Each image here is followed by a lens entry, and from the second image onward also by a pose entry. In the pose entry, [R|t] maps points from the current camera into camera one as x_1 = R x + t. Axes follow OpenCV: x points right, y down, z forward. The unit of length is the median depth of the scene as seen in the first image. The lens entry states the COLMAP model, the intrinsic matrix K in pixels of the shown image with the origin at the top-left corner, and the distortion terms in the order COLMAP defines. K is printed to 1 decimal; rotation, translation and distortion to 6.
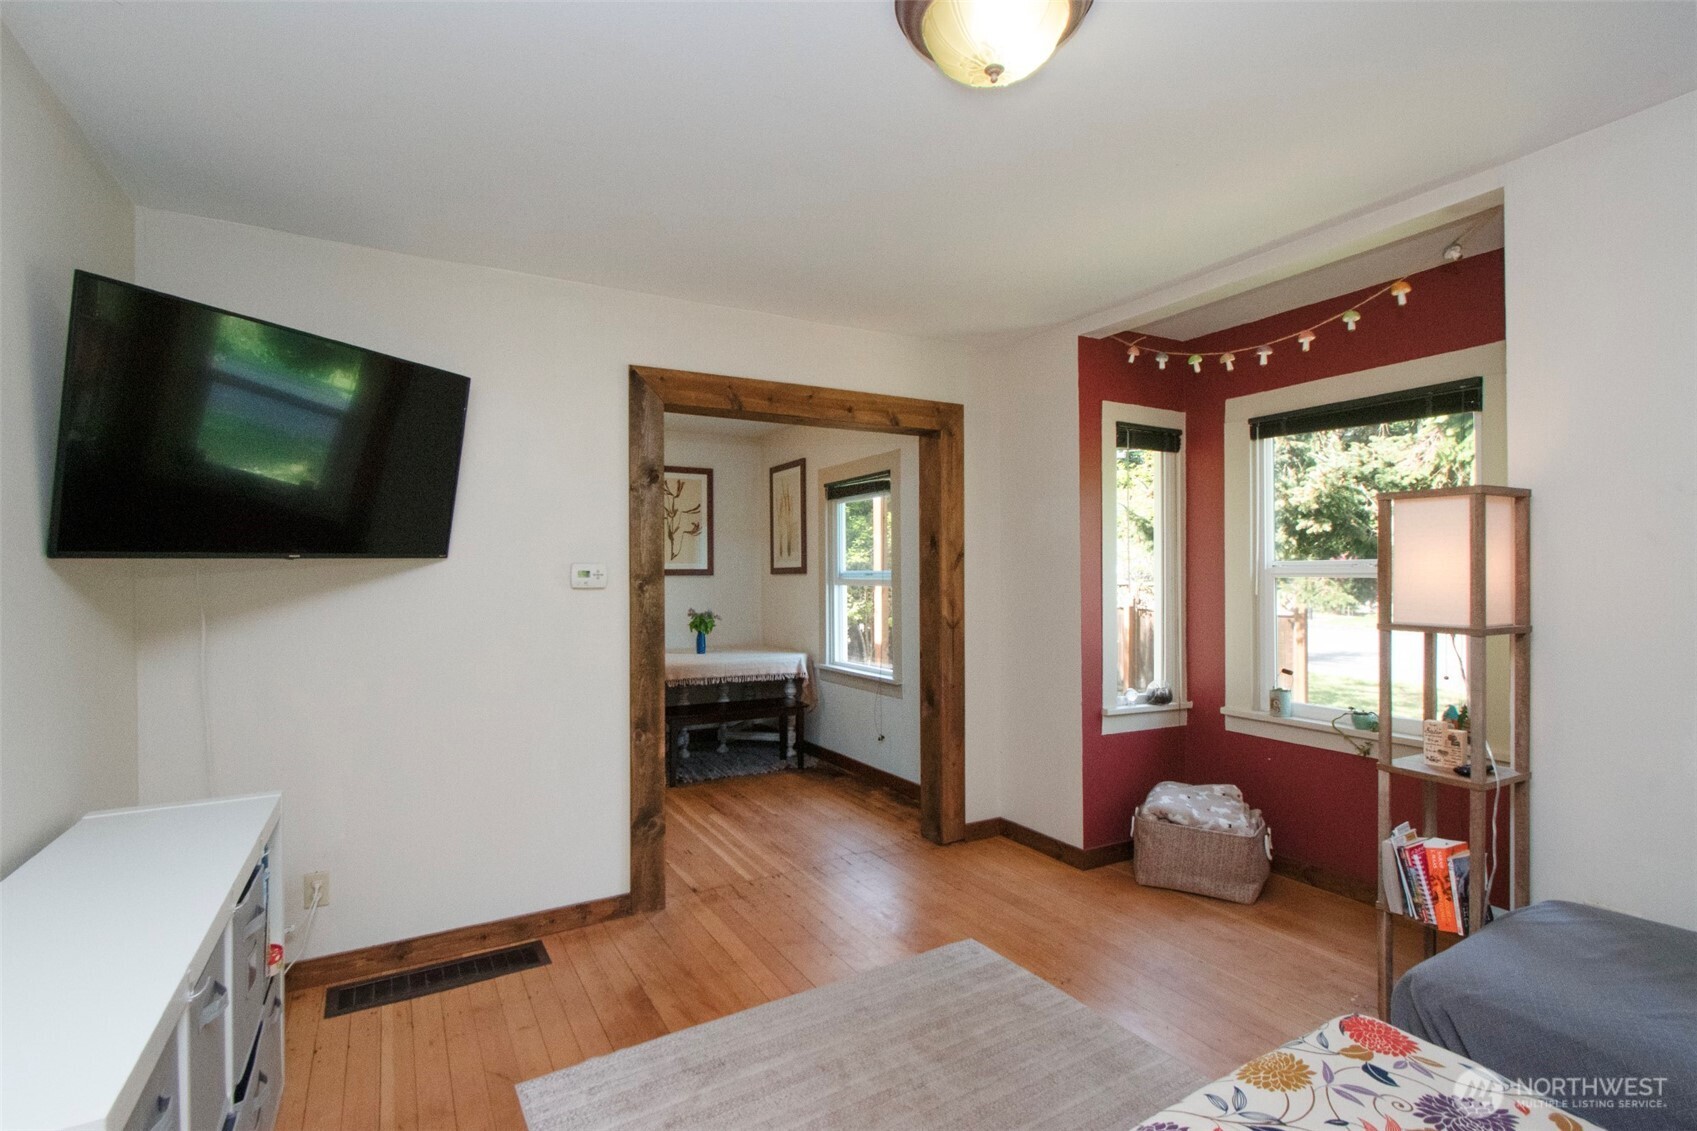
lens RADIAL K [[785.6, 0, 857.5], [0, 785.6, 570.6], [0, 0, 1]] dist [0.003283, 0.000149]
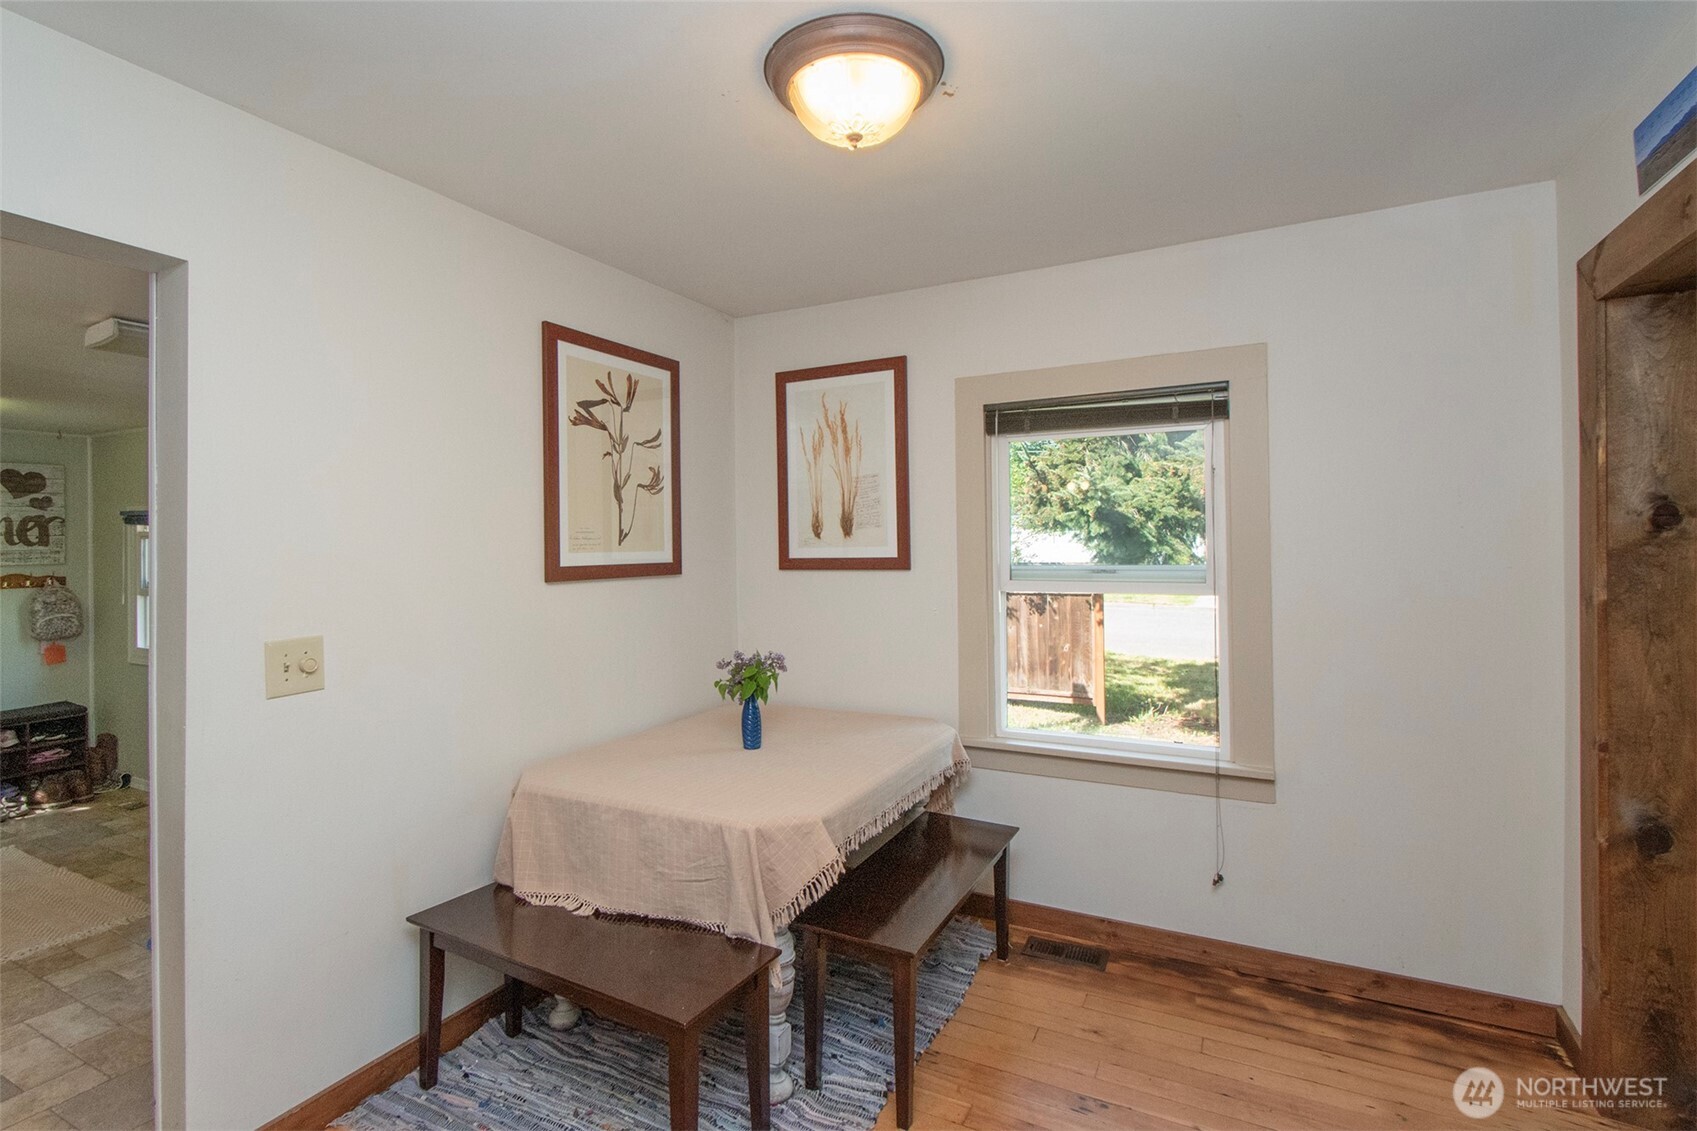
lens RADIAL K [[785.6, 0, 841.2], [0, 785.6, 546.9], [0, 0, 1]] dist [0.003283, 0.000149]
pose [[0.853059, -0.003550, 0.521802, -0.381286], [0.004520, 0.999990, -0.000586, -0.011422], [-0.521794, 0.002858, 0.853067, 0.552286]]
